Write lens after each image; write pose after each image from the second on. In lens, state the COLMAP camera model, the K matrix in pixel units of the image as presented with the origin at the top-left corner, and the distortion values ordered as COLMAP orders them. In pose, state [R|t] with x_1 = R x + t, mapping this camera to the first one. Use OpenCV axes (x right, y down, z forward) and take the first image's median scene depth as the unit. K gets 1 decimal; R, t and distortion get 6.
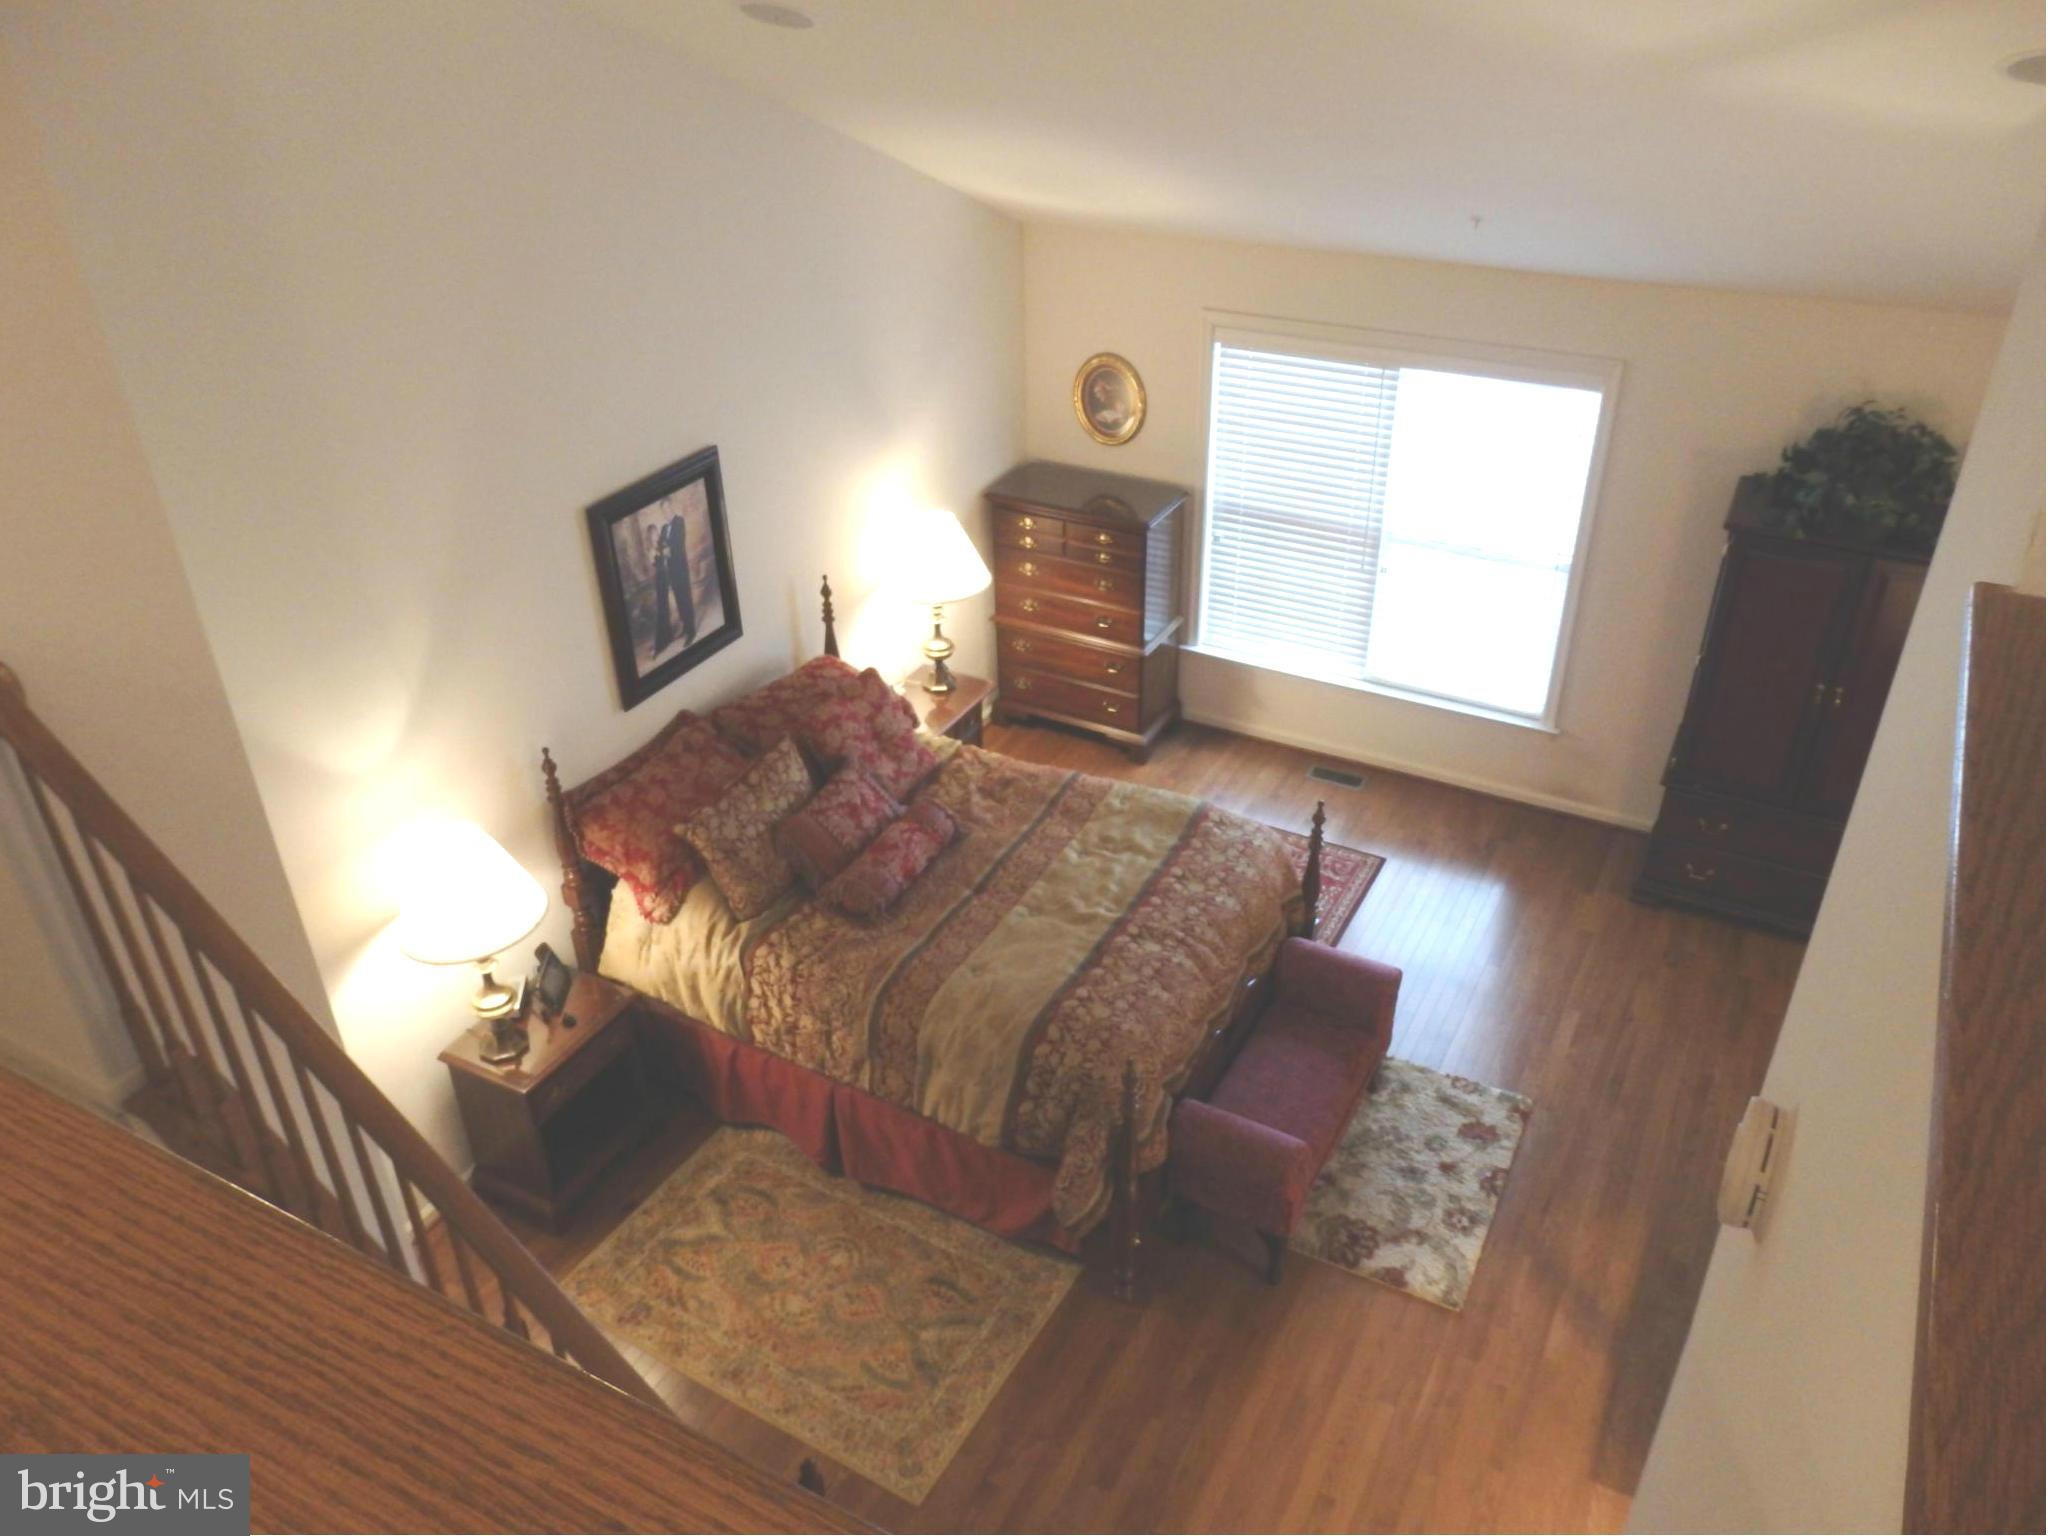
lens RADIAL K [[1522.3, 0, 1018.0], [0, 1522.3, 769.3], [0, 0, 1]] dist [-0.007850, 0.012354]
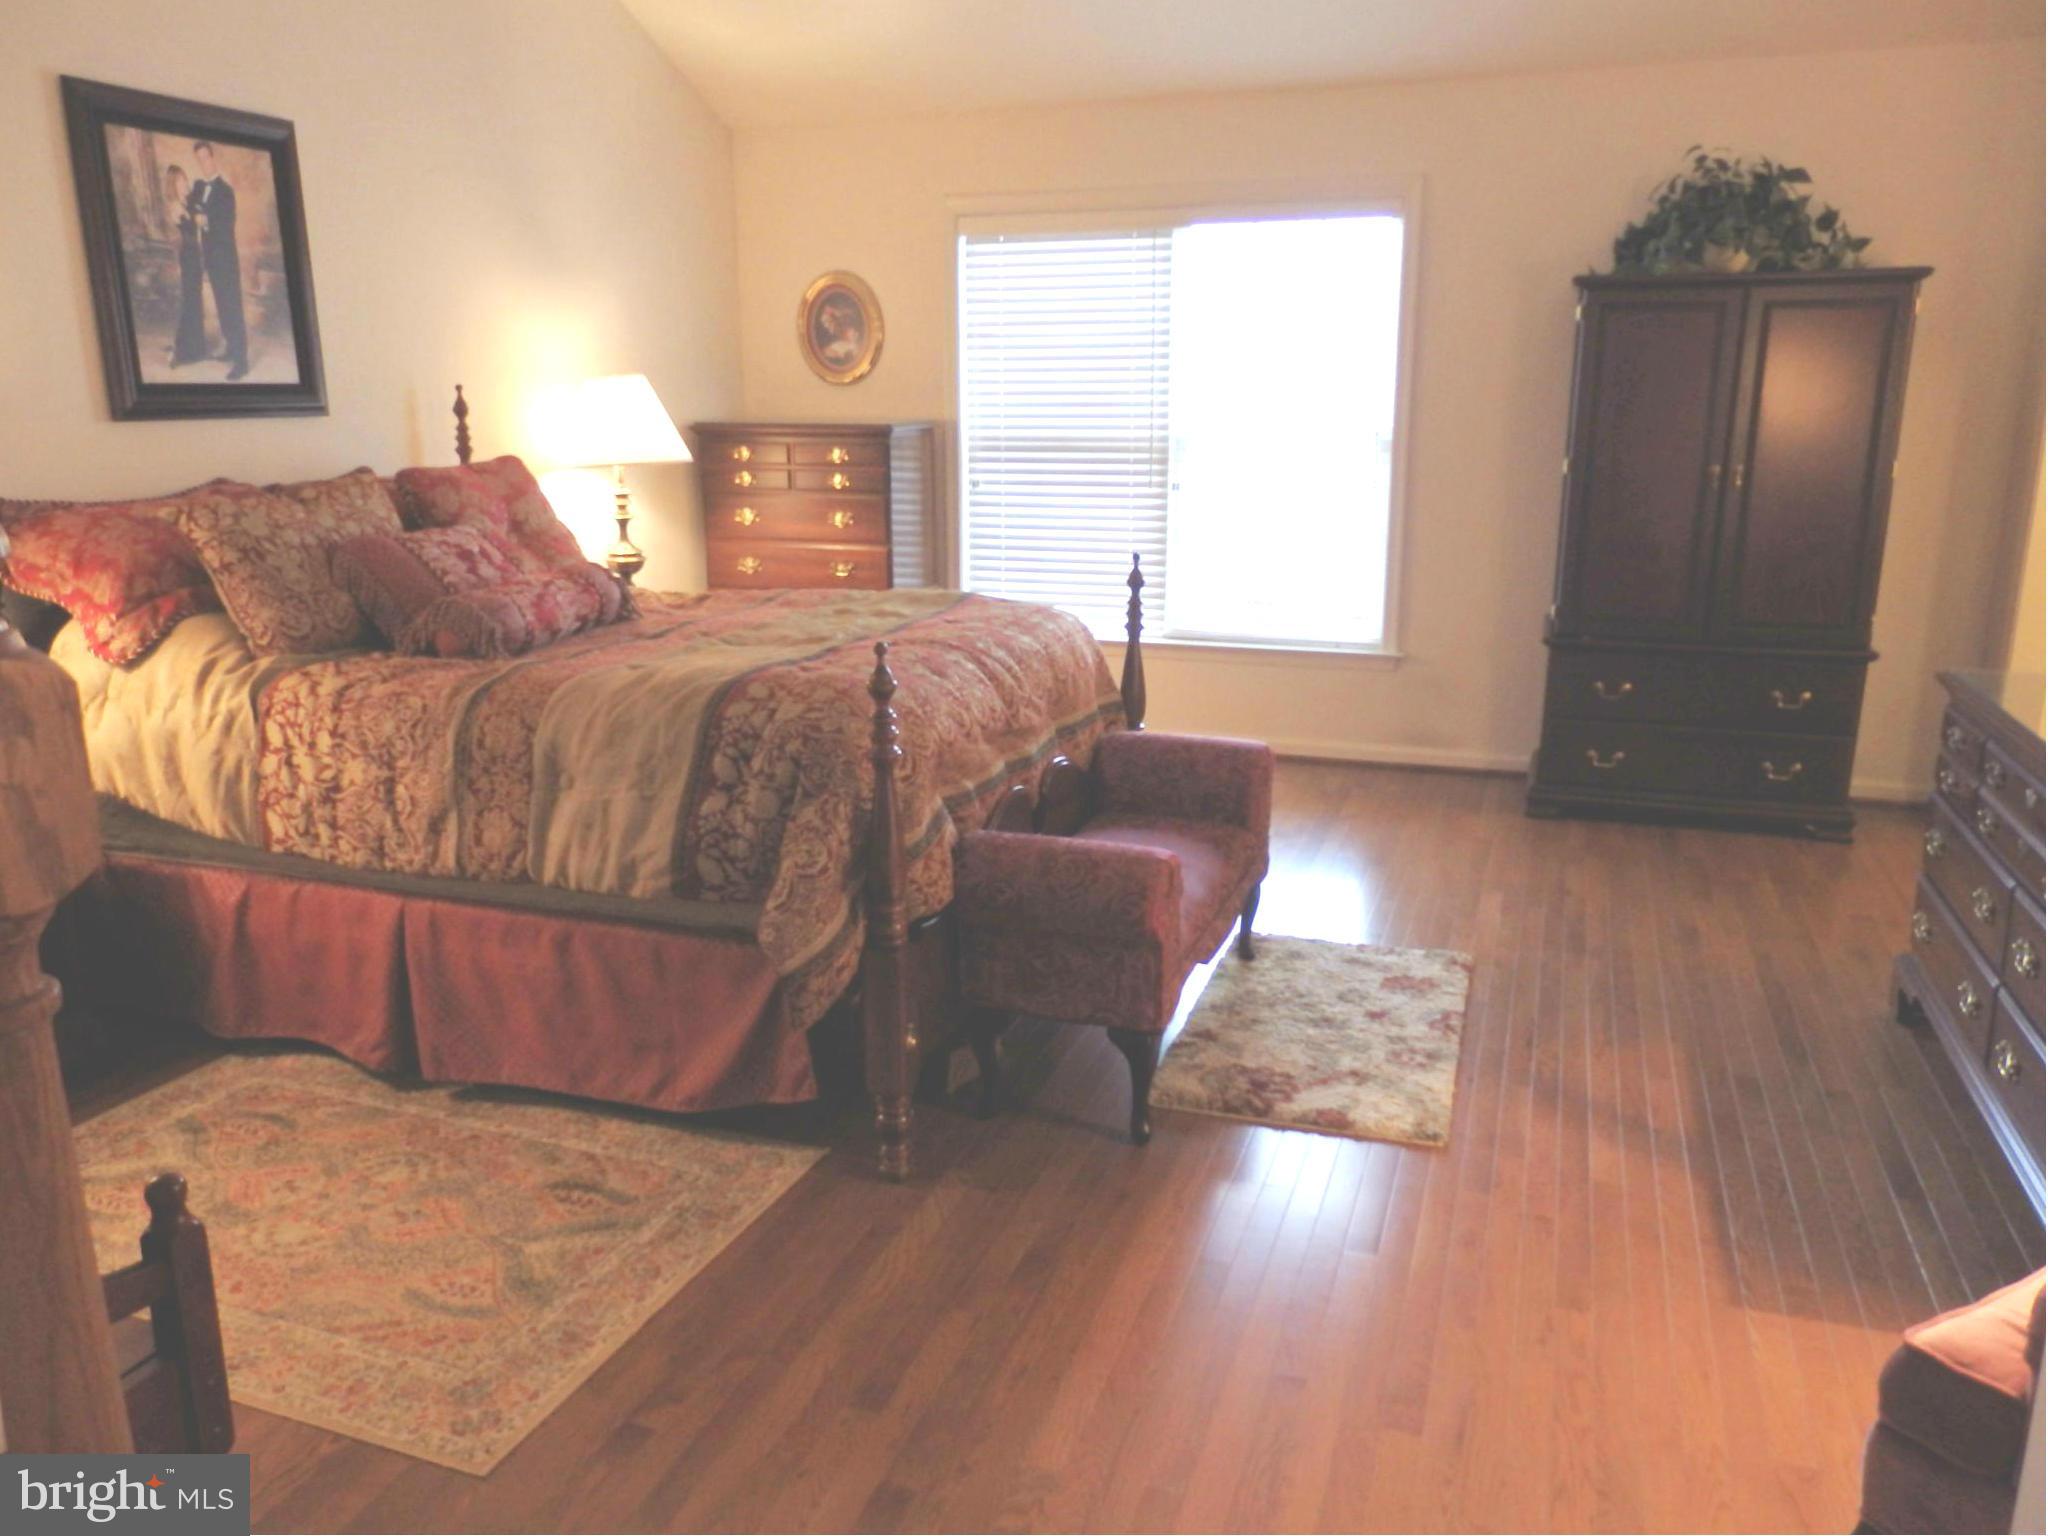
lens RADIAL K [[1522.3, 0, 1034.4], [0, 1522.3, 766.3], [0, 0, 1]] dist [-0.007850, 0.012354]
pose [[0.985519, -0.025190, 0.167685, 0.026547], [0.075192, 0.951280, -0.299019, 0.354497], [-0.151983, 0.307297, 0.939399, 0.372888]]
